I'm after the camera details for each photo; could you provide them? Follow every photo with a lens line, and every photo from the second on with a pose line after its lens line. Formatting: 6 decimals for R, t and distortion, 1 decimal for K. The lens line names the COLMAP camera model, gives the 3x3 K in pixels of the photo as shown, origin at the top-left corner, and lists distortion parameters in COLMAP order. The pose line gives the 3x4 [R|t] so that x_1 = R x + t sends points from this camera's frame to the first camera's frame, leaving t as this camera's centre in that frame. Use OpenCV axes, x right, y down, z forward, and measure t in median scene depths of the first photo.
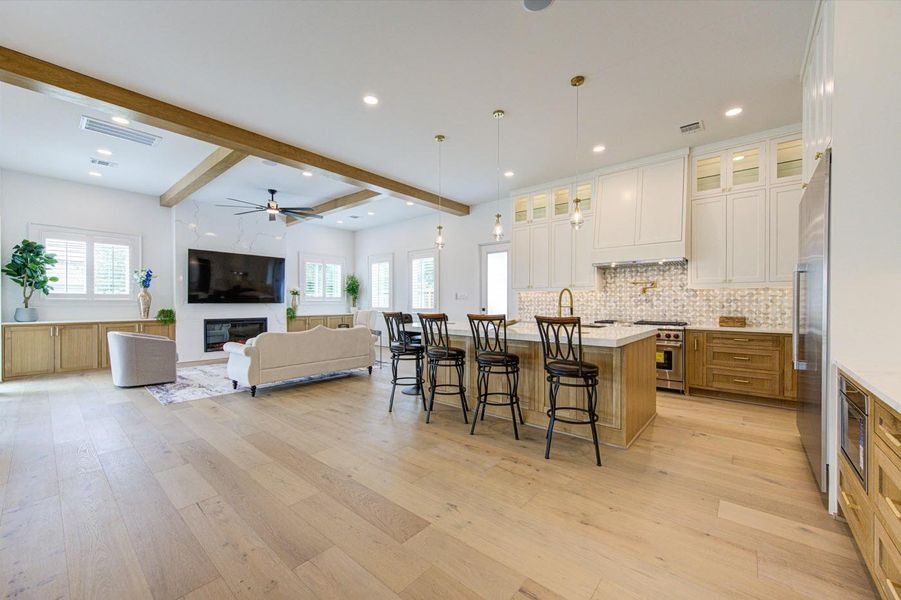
lens RADIAL K [[352.9, 0, 454.2], [0, 352.9, 297.3], [0, 0, 1]] dist [0.000977, -0.000734]
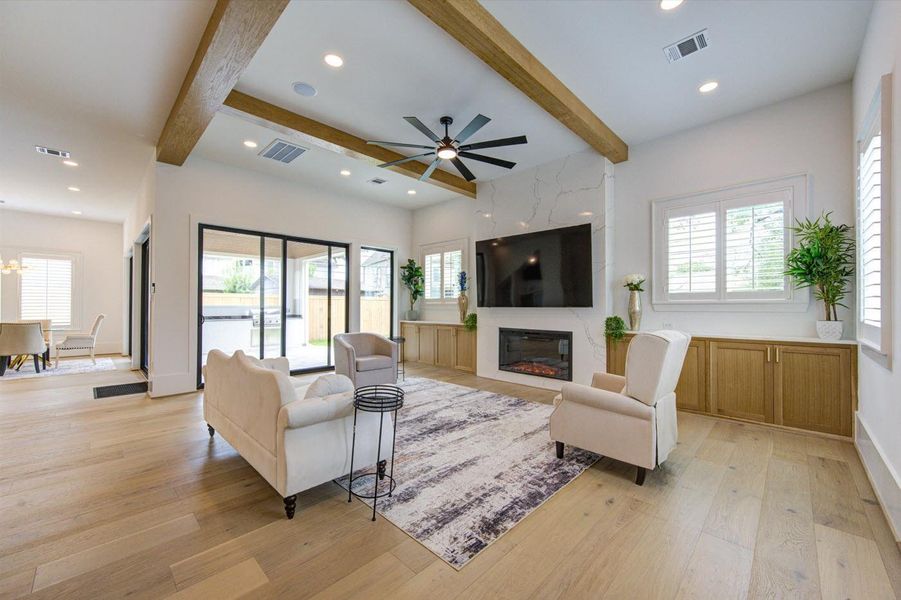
lens RADIAL K [[352.9, 0, 465.7], [0, 352.9, 306.4], [0, 0, 1]] dist [0.000977, -0.000734]
pose [[-0.055850, -0.006407, -0.998419, 0.111802], [0.013531, 0.999883, -0.007174, 0.029533], [0.998347, -0.013910, -0.055757, 1.456153]]
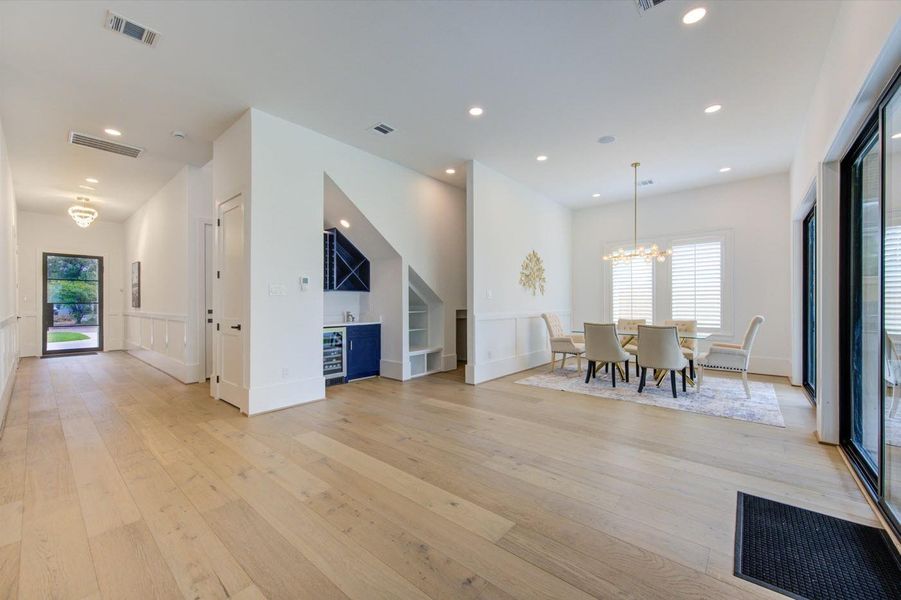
lens RADIAL K [[352.9, 0, 452.9], [0, 352.9, 304.0], [0, 0, 1]] dist [0.000977, -0.000734]
pose [[-0.999993, 0.001568, 0.003310, -0.513749], [0.001523, 0.999908, -0.013454, 0.010792], [-0.003331, -0.013448, -0.999904, 0.742961]]
